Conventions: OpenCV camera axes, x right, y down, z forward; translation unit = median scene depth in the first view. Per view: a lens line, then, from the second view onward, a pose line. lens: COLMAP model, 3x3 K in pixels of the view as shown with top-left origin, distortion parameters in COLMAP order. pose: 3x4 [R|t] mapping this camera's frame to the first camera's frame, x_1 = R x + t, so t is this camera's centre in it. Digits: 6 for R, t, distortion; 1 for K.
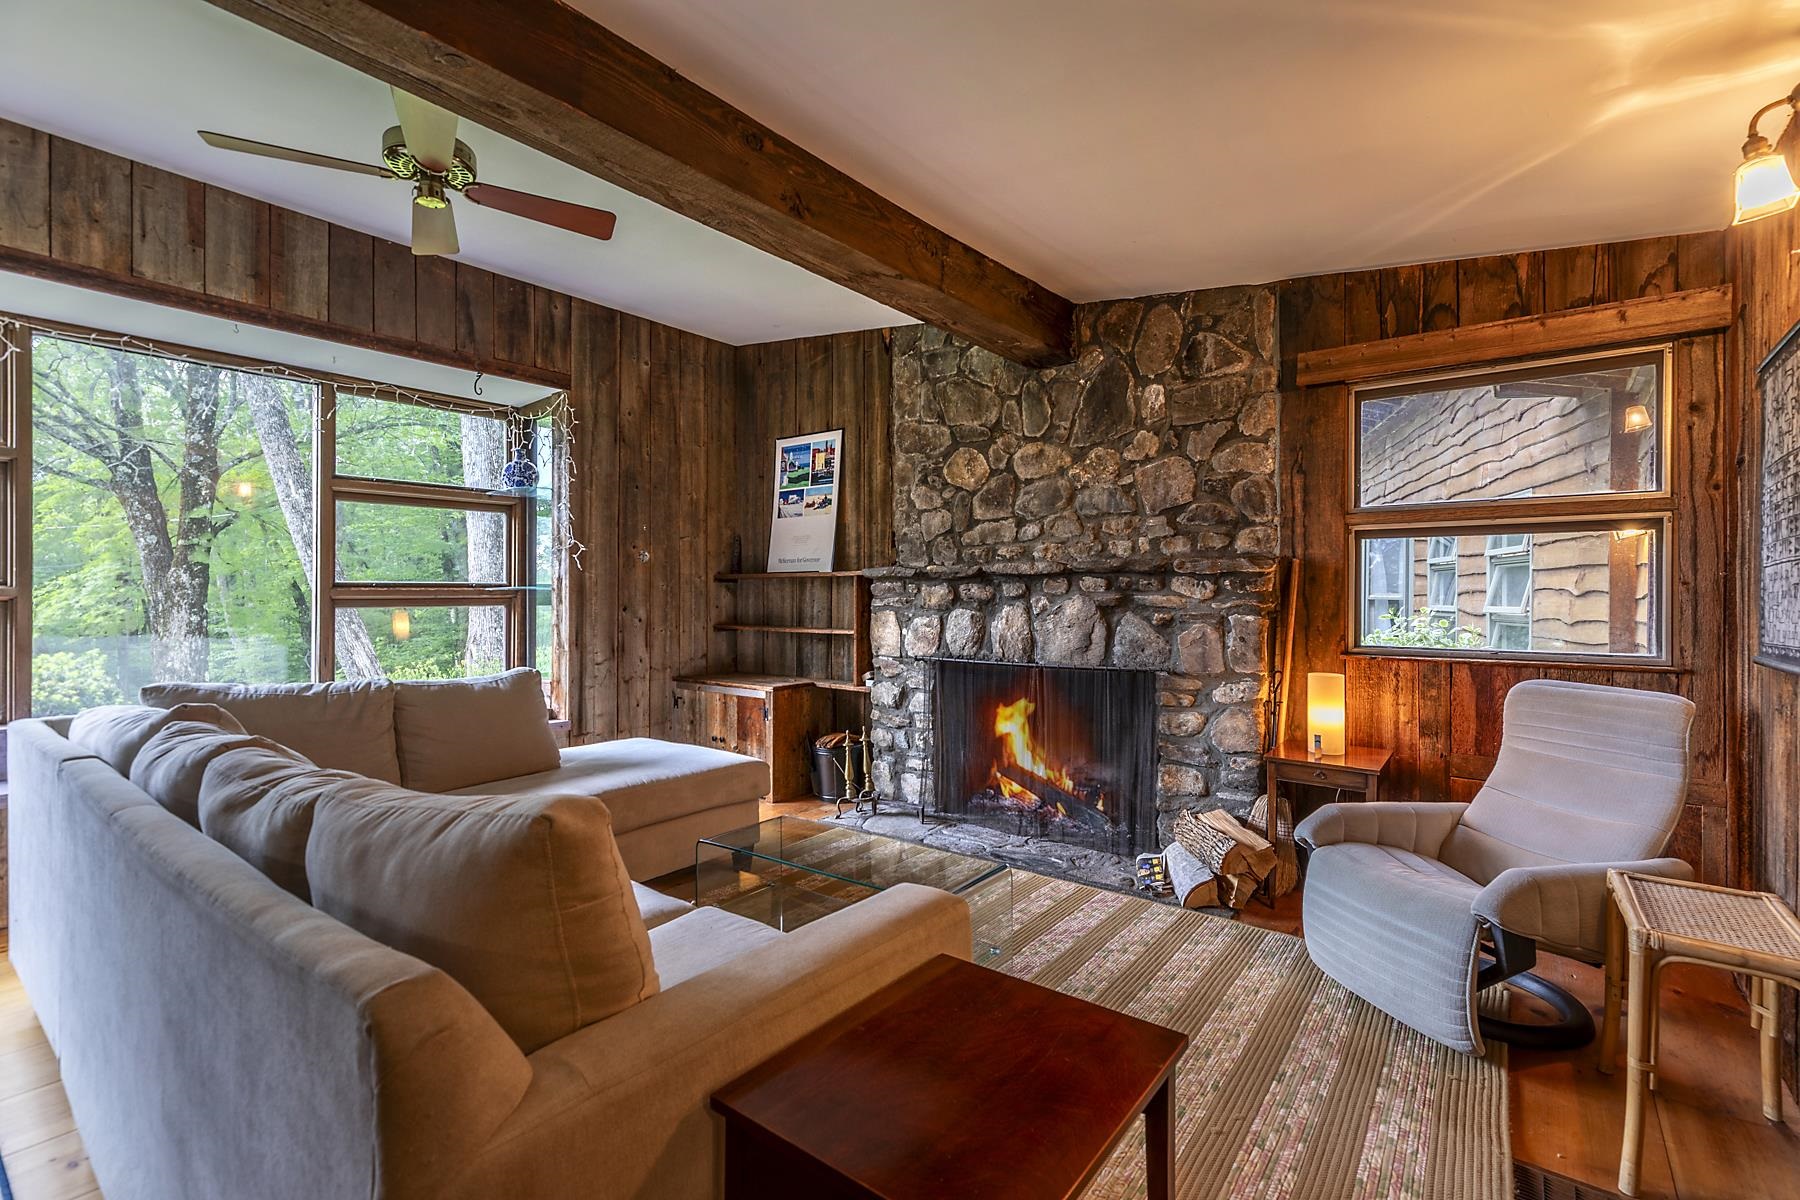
lens RADIAL K [[806.7, 0, 909.9], [0, 806.7, 593.1], [0, 0, 1]] dist [0.003225, 0.001951]
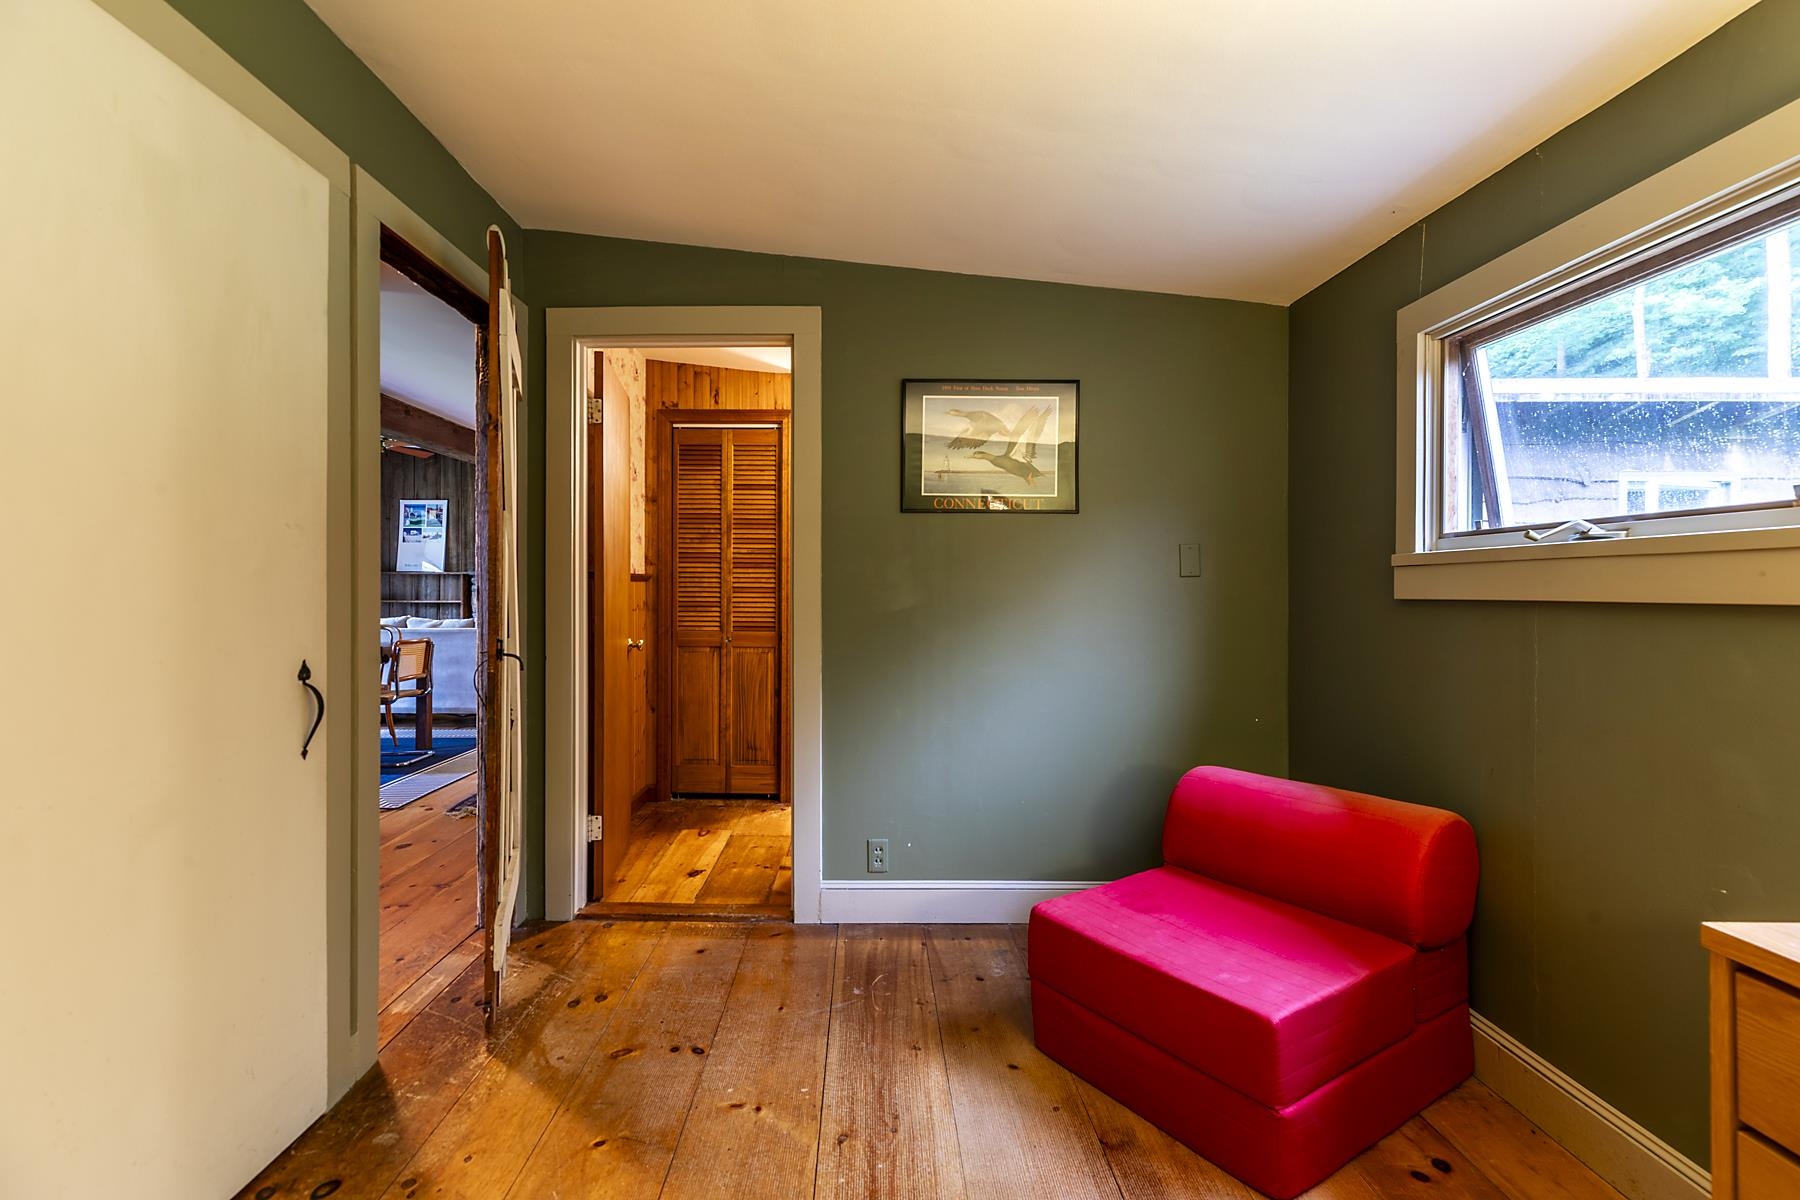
lens RADIAL K [[806.7, 0, 845.2], [0, 806.7, 591.2], [0, 0, 1]] dist [0.003225, 0.001951]
pose [[0.807992, -0.001419, 0.589191, -0.562215], [-0.002972, 0.999975, 0.006484, 0.006913], [-0.589185, -0.006990, 0.807968, -1.435802]]
